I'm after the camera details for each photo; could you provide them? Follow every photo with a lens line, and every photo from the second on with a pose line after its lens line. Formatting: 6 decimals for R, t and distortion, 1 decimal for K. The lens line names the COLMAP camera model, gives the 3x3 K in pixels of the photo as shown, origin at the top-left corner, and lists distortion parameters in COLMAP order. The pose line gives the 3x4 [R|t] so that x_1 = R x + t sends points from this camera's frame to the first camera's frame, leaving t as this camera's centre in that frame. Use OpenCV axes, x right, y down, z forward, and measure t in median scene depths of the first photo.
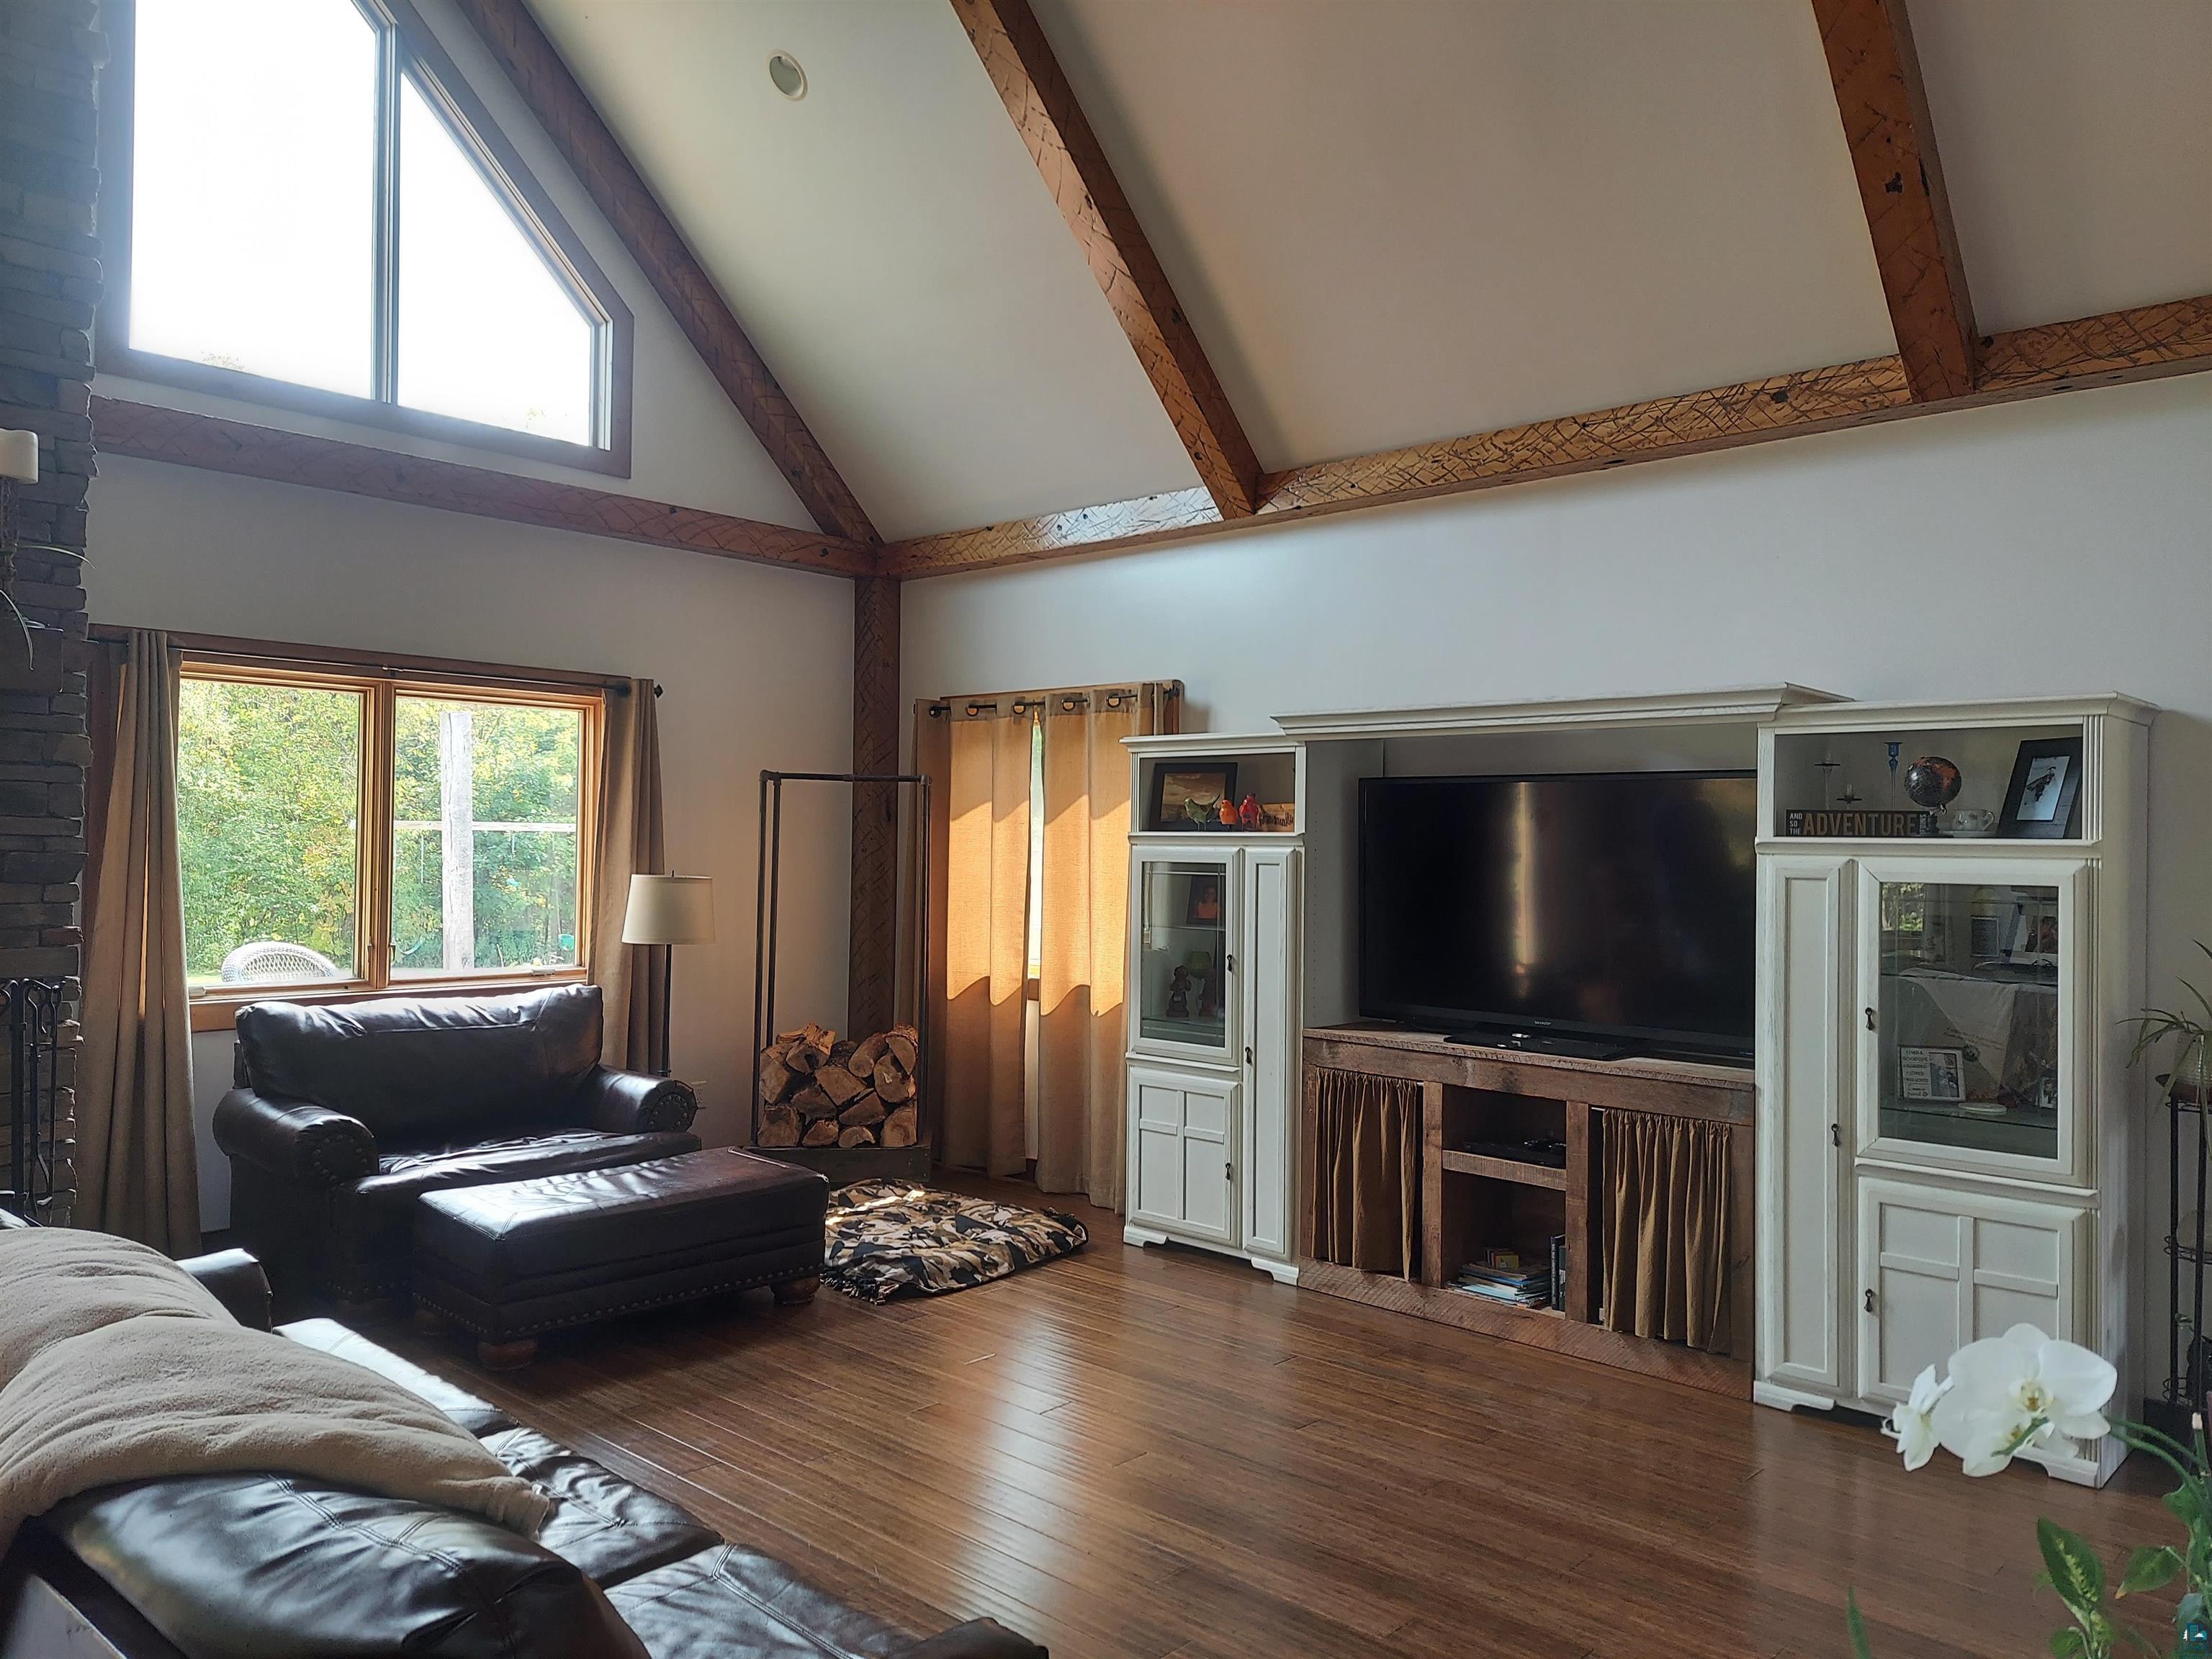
lens RADIAL K [[1587.2, 0, 1106.9], [0, 1587.2, 839.0], [0, 0, 1]] dist [0.094876, -0.100304]
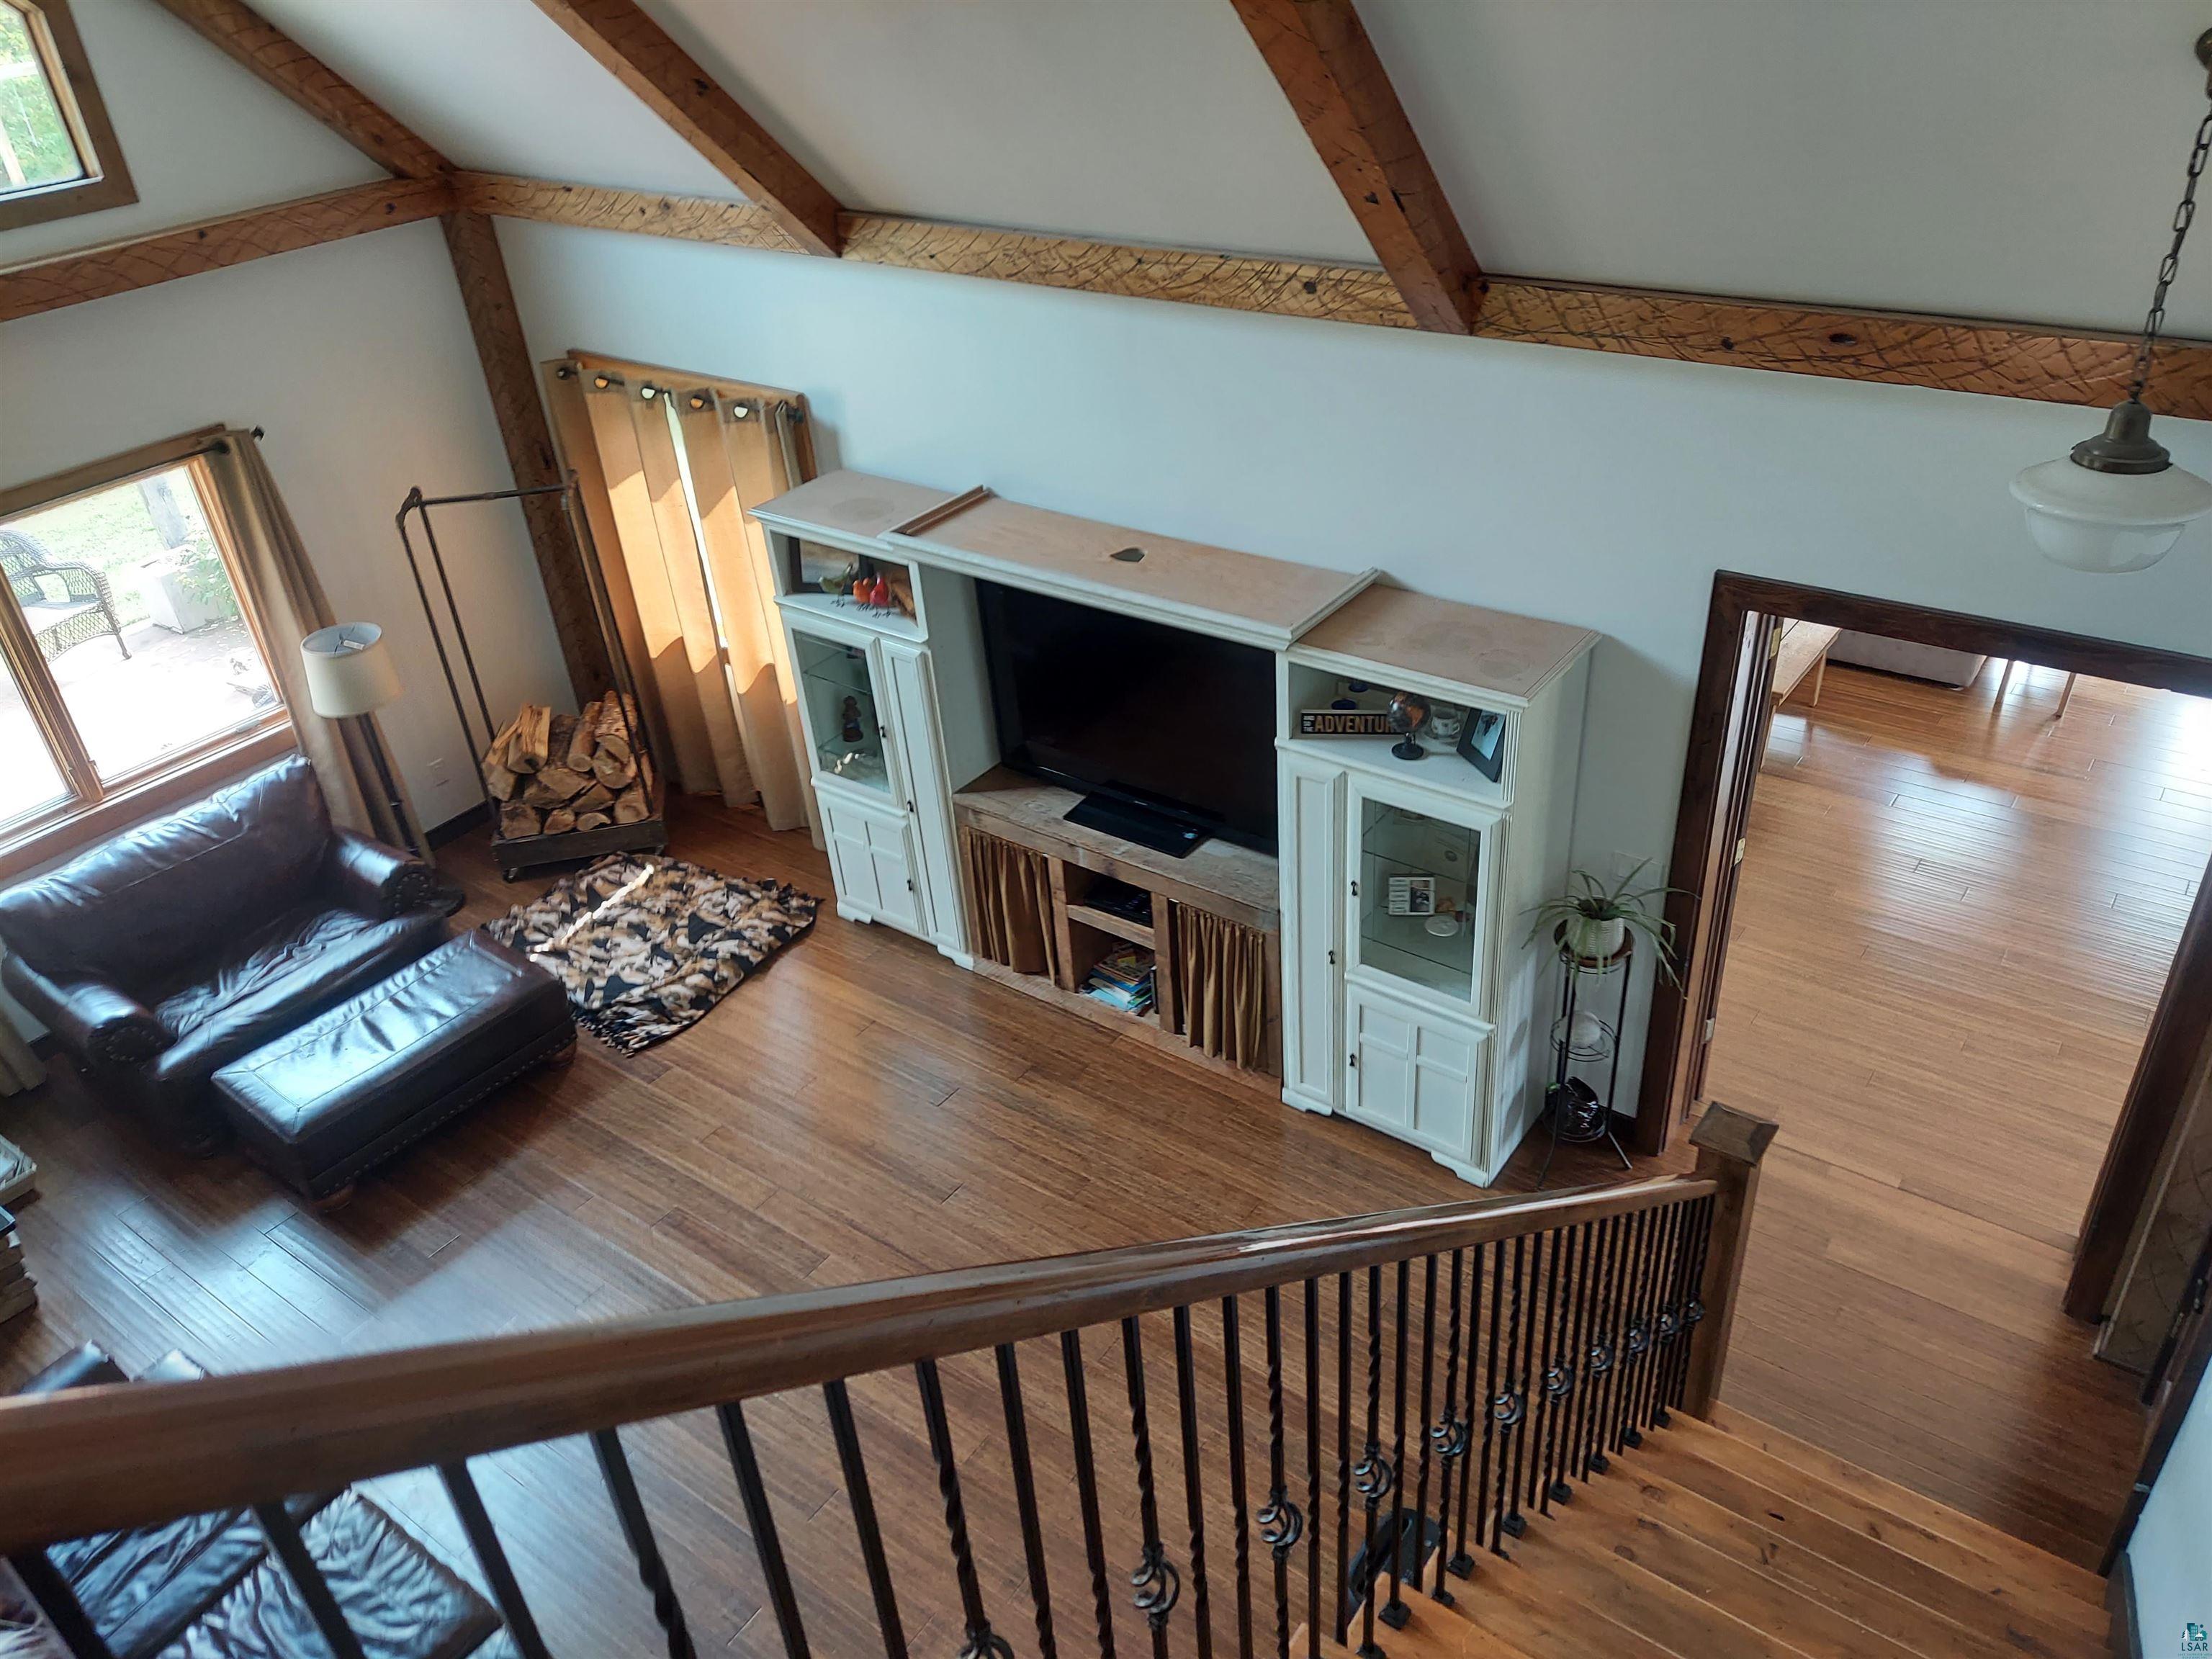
lens RADIAL K [[1587.2, 0, 1116.6], [0, 1587.2, 848.0], [0, 0, 1]] dist [0.094876, -0.100304]
pose [[0.989528, -0.132067, 0.058243, 0.164575], [0.079510, 0.835512, 0.543688, -0.448341], [-0.120466, -0.533364, 0.837264, 0.001580]]
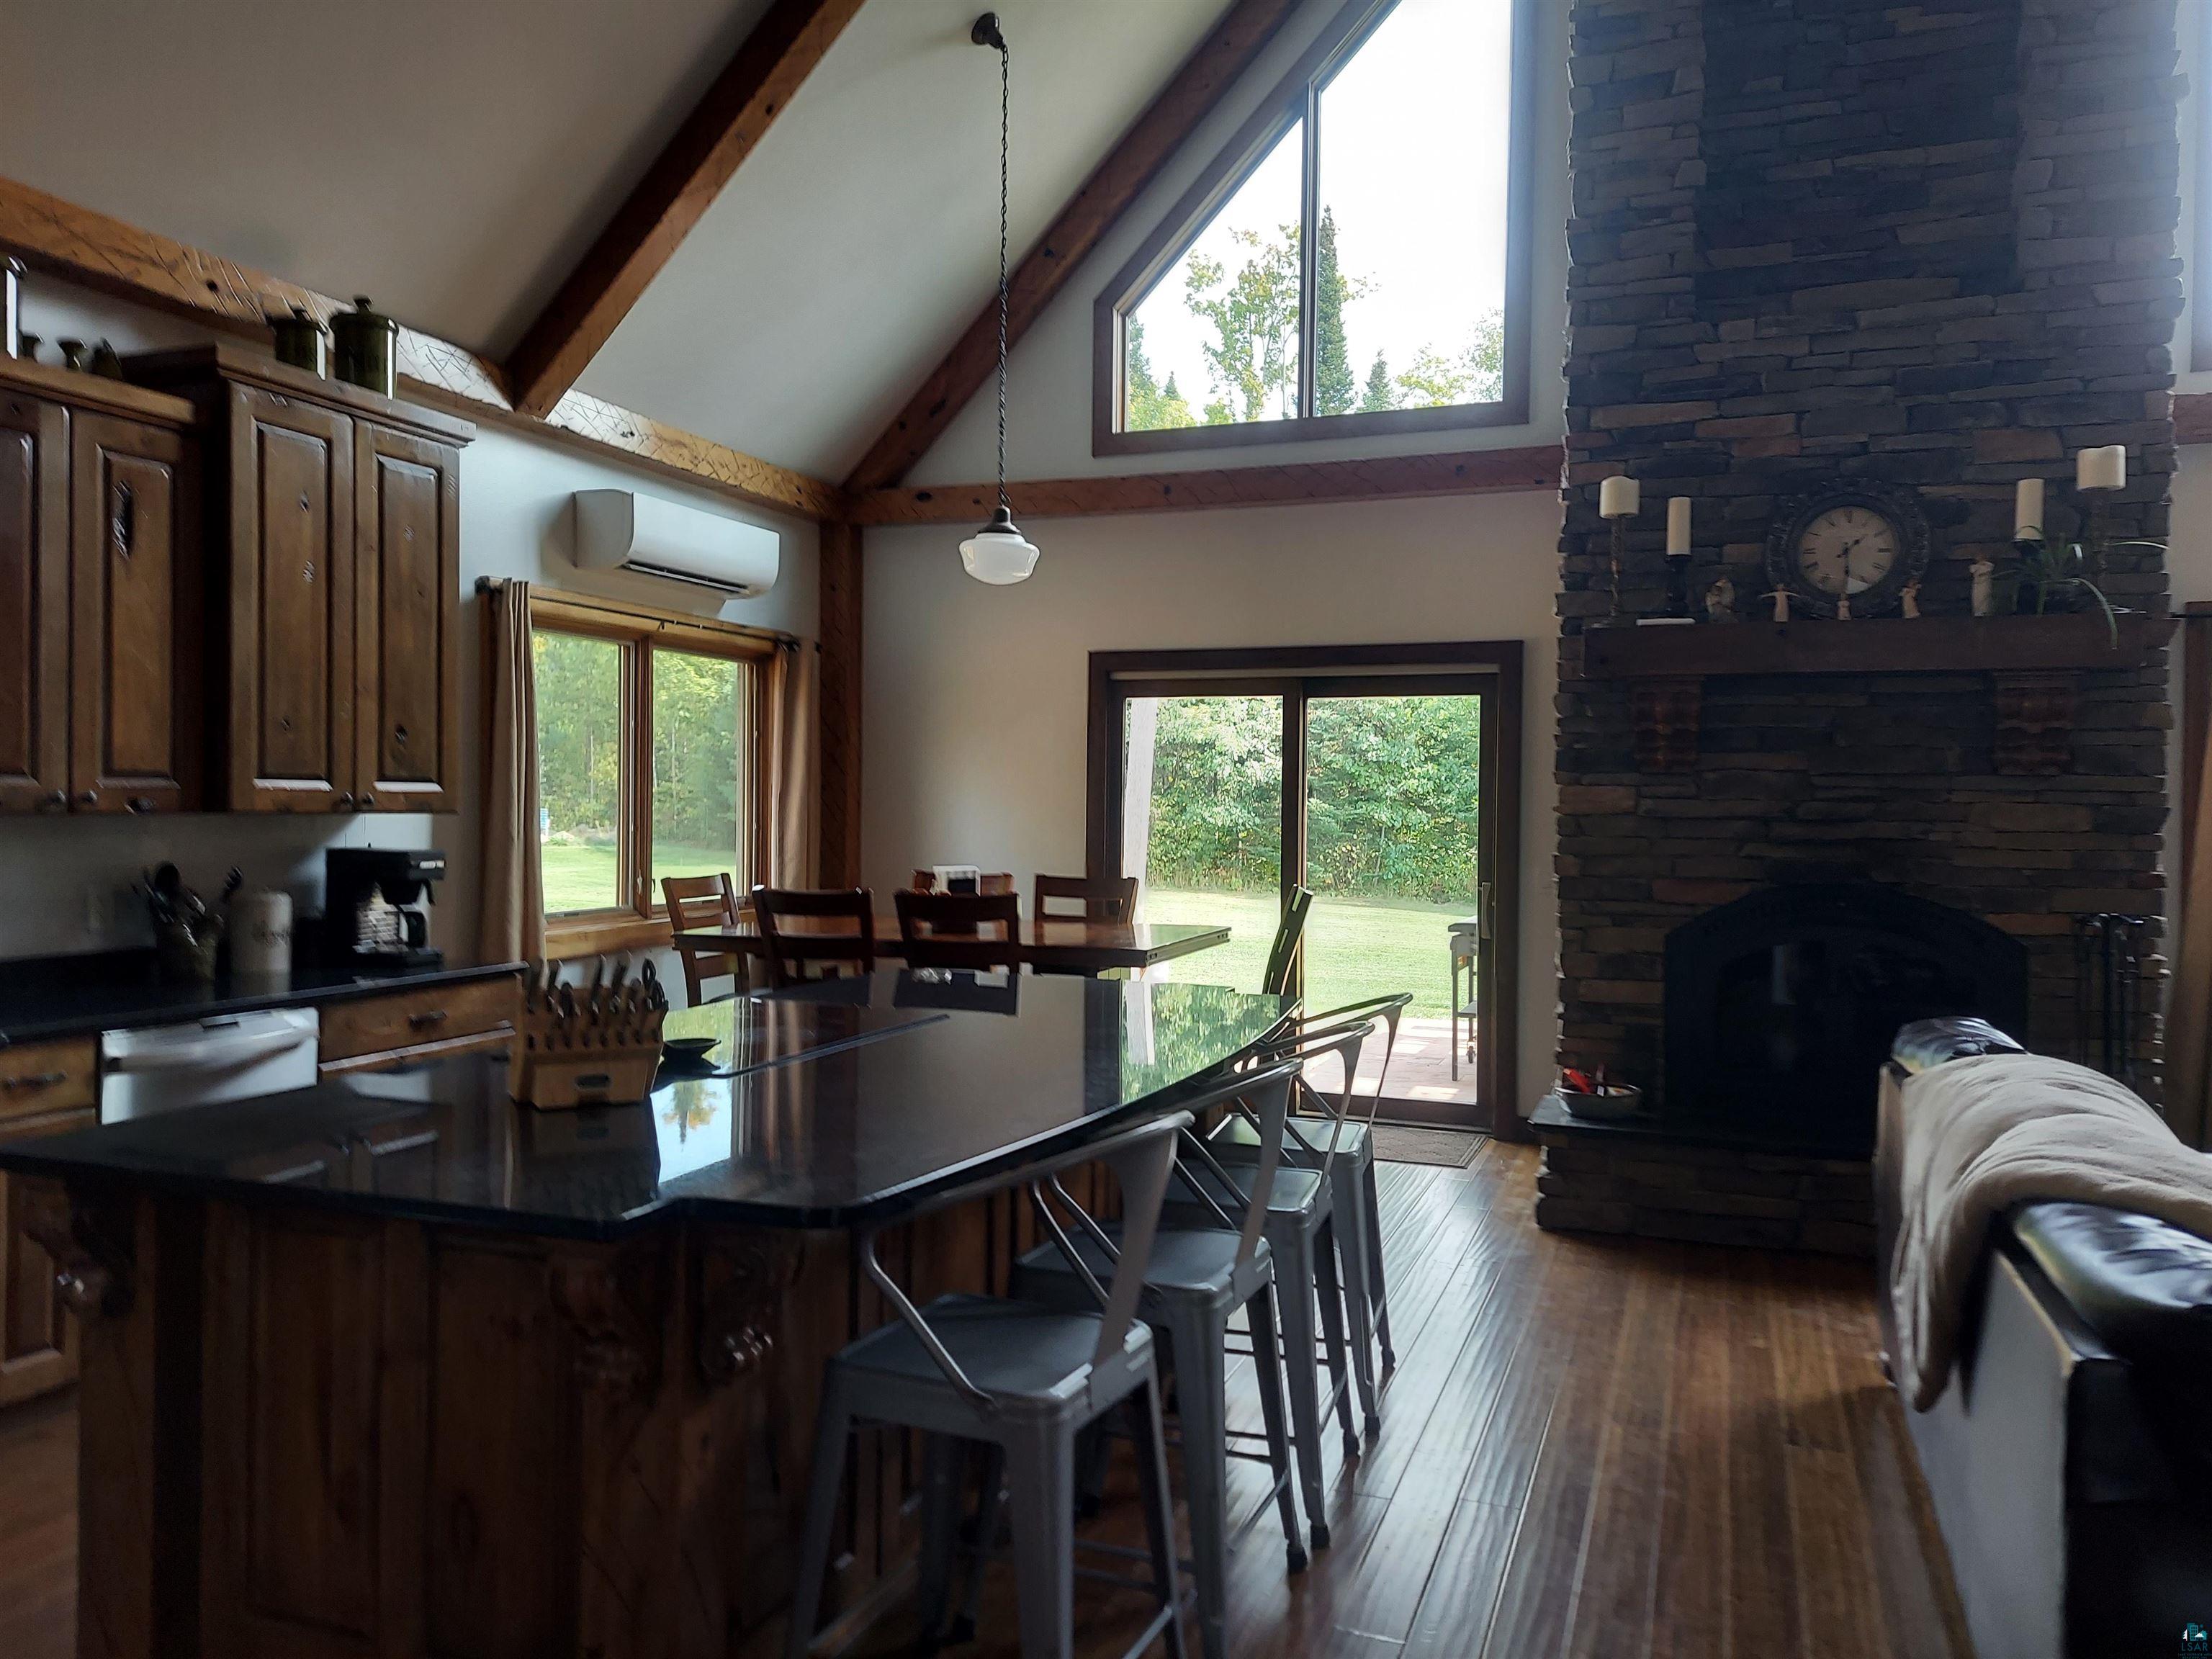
lens RADIAL K [[1587.2, 0, 1113.2], [0, 1587.2, 813.9], [0, 0, 1]] dist [0.094876, -0.100304]
pose [[0.381141, 0.000974, -0.924517, 0.109927], [-0.003206, 0.999995, -0.000268, 0.013233], [0.924511, 0.003066, 0.381142, -0.088483]]
